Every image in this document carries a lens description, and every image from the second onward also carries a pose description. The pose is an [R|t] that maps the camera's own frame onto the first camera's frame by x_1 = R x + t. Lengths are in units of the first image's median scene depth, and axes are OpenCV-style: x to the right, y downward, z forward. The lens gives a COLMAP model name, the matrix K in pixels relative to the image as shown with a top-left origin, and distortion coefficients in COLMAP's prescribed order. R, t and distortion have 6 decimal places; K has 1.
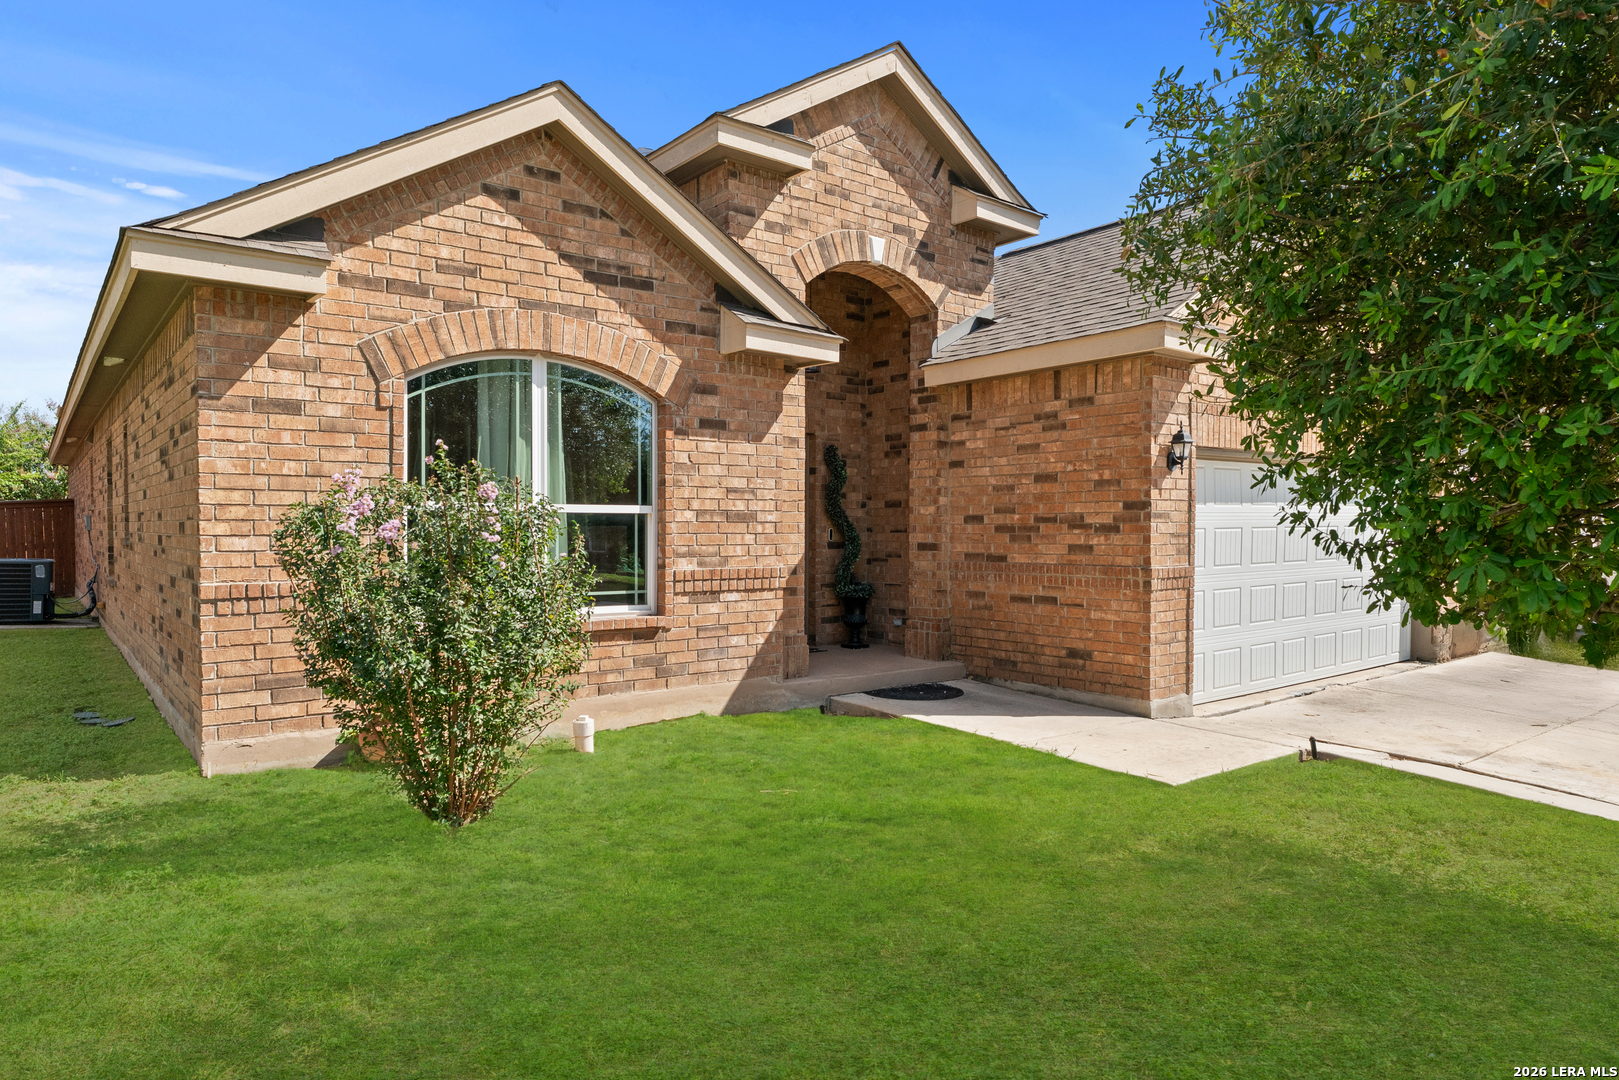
lens RADIAL K [[1007.8, 0, 810.5], [0, 1007.8, 553.7], [0, 0, 1]] dist [-0.001165, -0.003609]
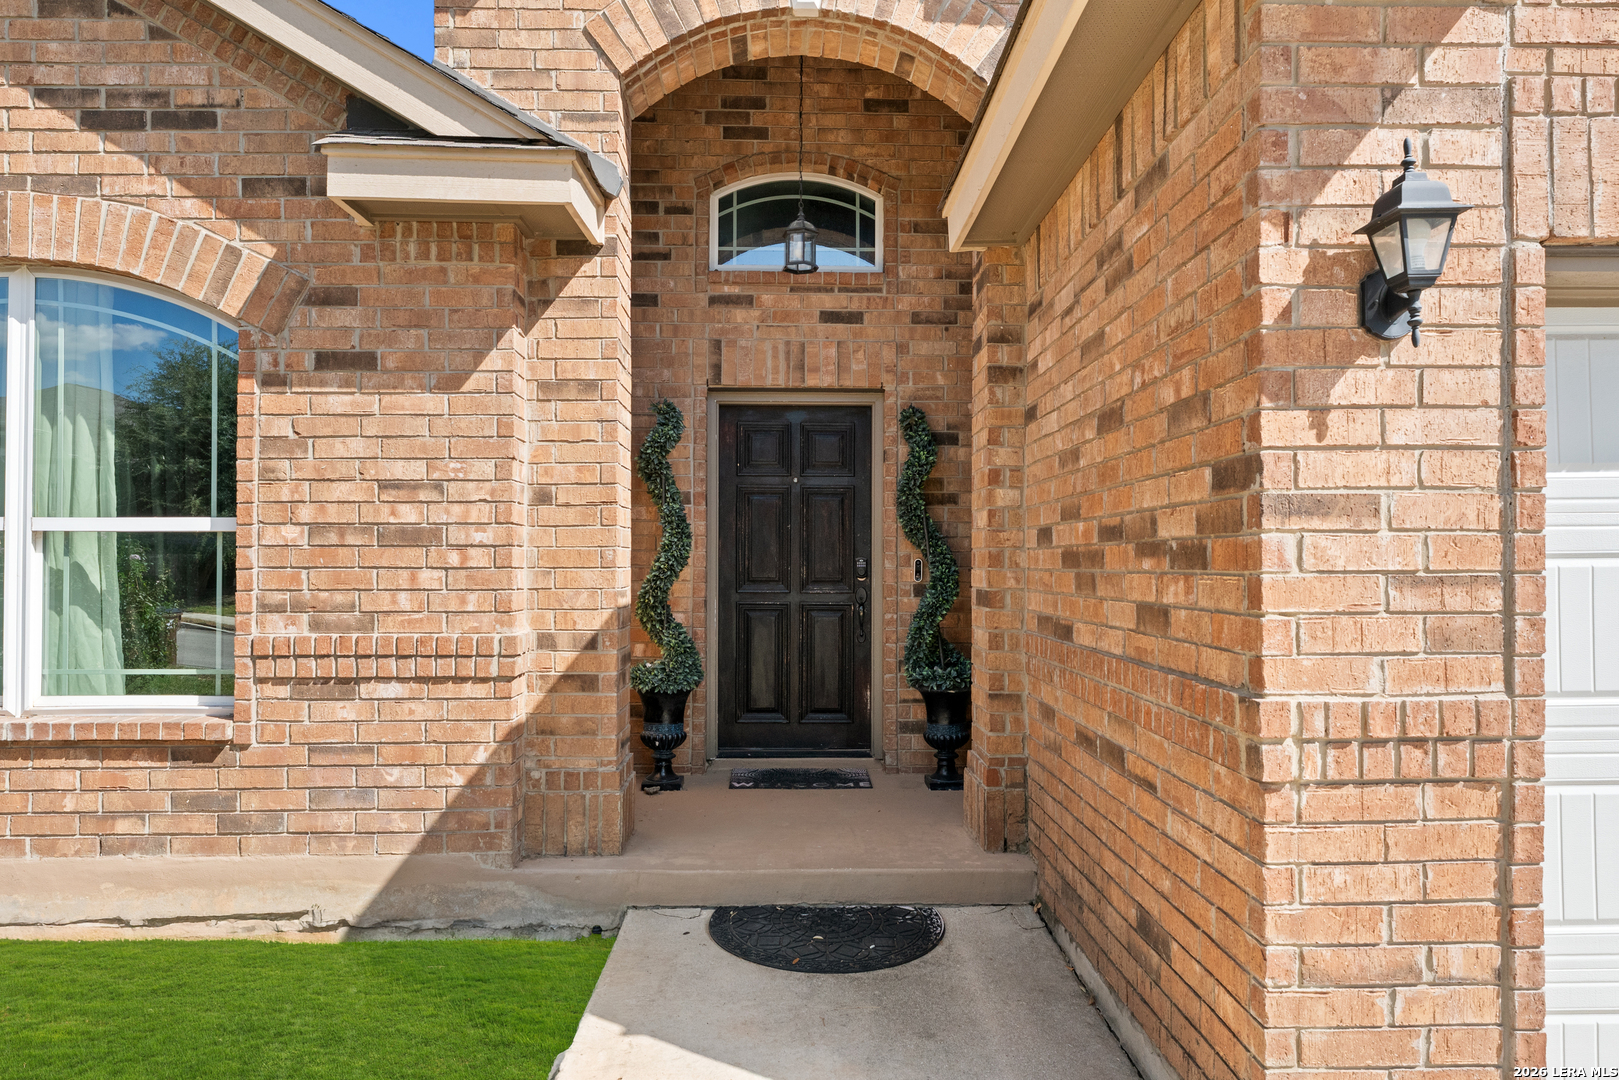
lens RADIAL K [[1007.8, 0, 810.5], [0, 1007.8, 553.7], [0, 0, 1]] dist [-0.001165, -0.003609]
pose [[0.800950, -0.005793, -0.598703, 0.408481], [-0.014349, 0.999480, -0.028868, -0.015661], [0.598560, 0.031712, 0.800450, 0.718406]]
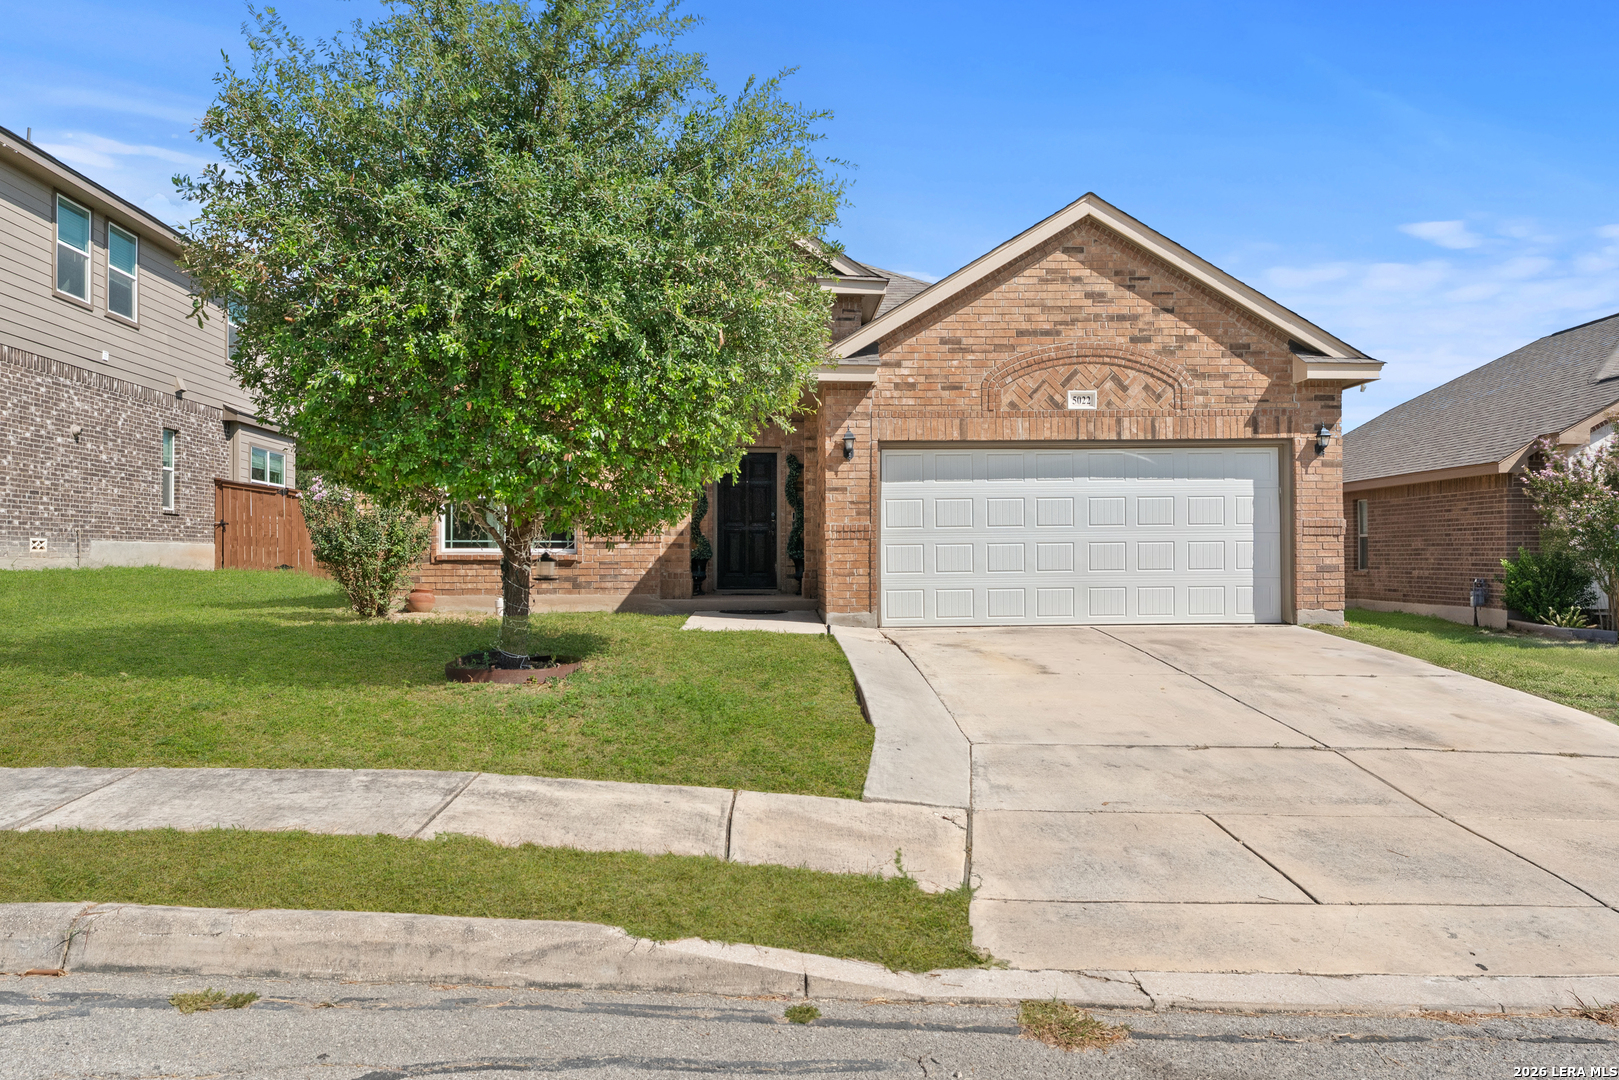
lens RADIAL K [[1095.1, 0, 809.5], [0, 1095.1, 540.0], [0, 0, 1]] dist [-0.002260, -0.000087]
pose [[0.814586, -0.013954, -0.579875, 1.283155], [-0.011839, 0.999102, -0.040673, 0.106180], [0.579922, 0.039997, 0.813690, -0.347683]]
